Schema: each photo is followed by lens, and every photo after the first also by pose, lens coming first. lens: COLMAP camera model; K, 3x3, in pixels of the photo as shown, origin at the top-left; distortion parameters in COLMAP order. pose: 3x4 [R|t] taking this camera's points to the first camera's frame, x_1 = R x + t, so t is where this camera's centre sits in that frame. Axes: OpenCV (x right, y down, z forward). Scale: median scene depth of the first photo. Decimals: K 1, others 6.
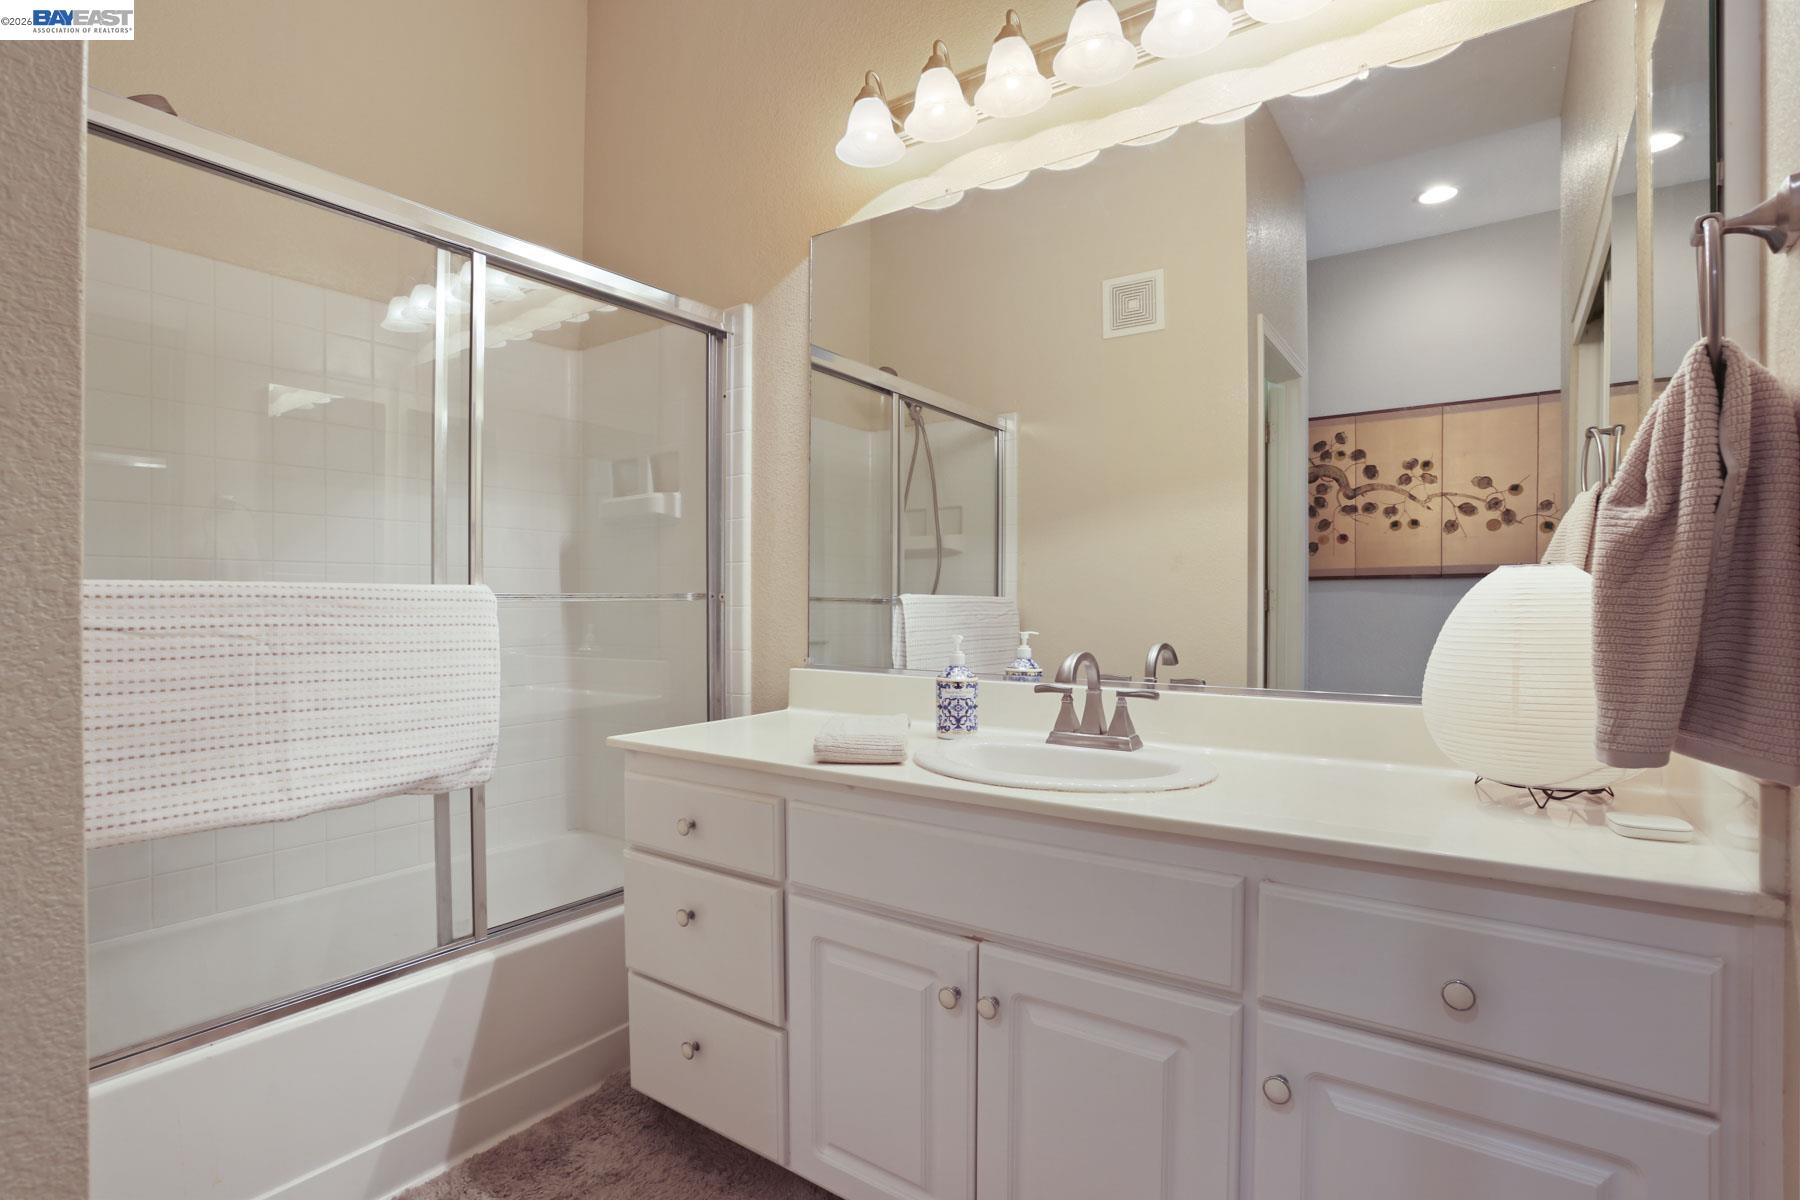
lens RADIAL K [[847.4, 0, 900.0], [0, 847.4, 600.0], [0, 0, 1]] dist [-0.054291, 0.021588]
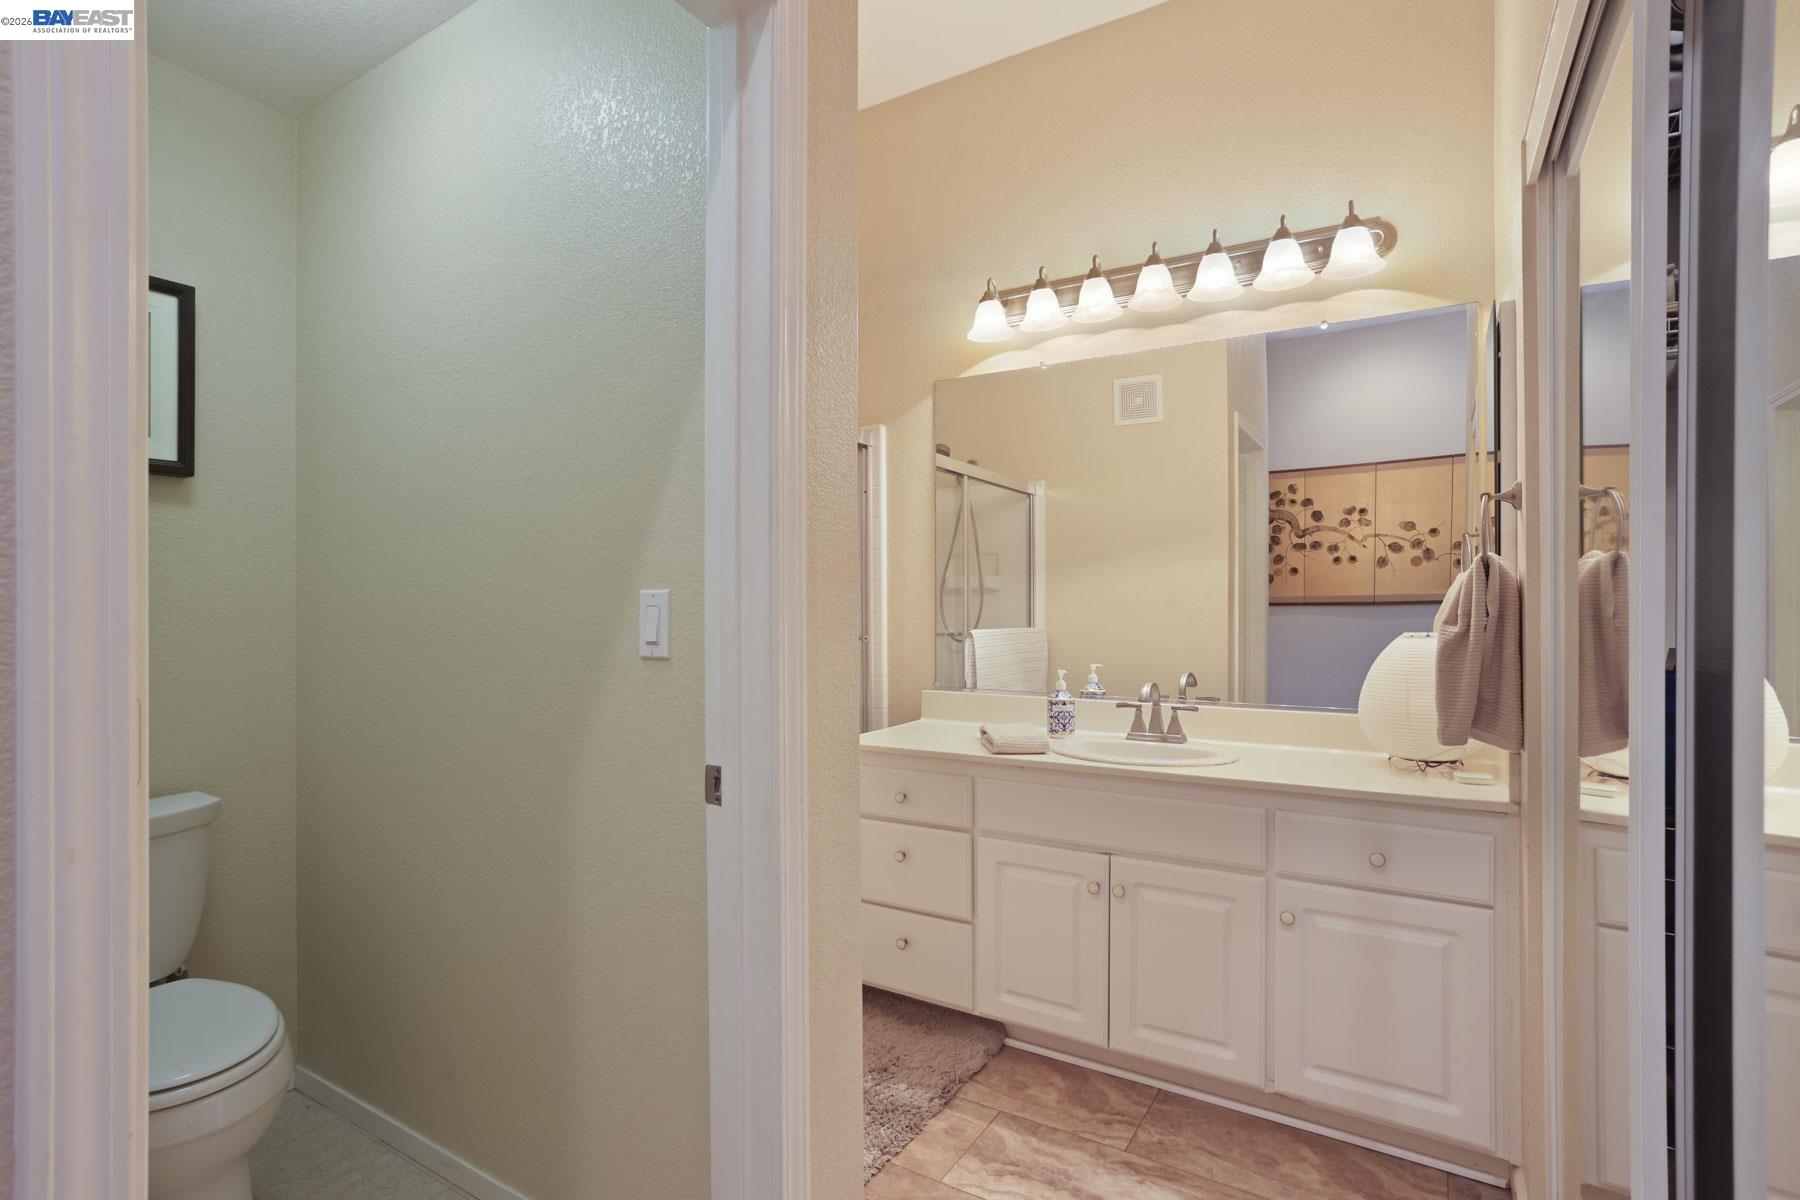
lens RADIAL K [[865.3, 0, 900.0], [0, 865.3, 600.0], [0, 0, 1]] dist [-0.001530, -0.000215]
pose [[0.997438, -0.003729, 0.071444, -0.255649], [0.003794, 0.999992, -0.000781, -0.065071], [-0.071441, 0.001050, 0.997444, -0.412619]]
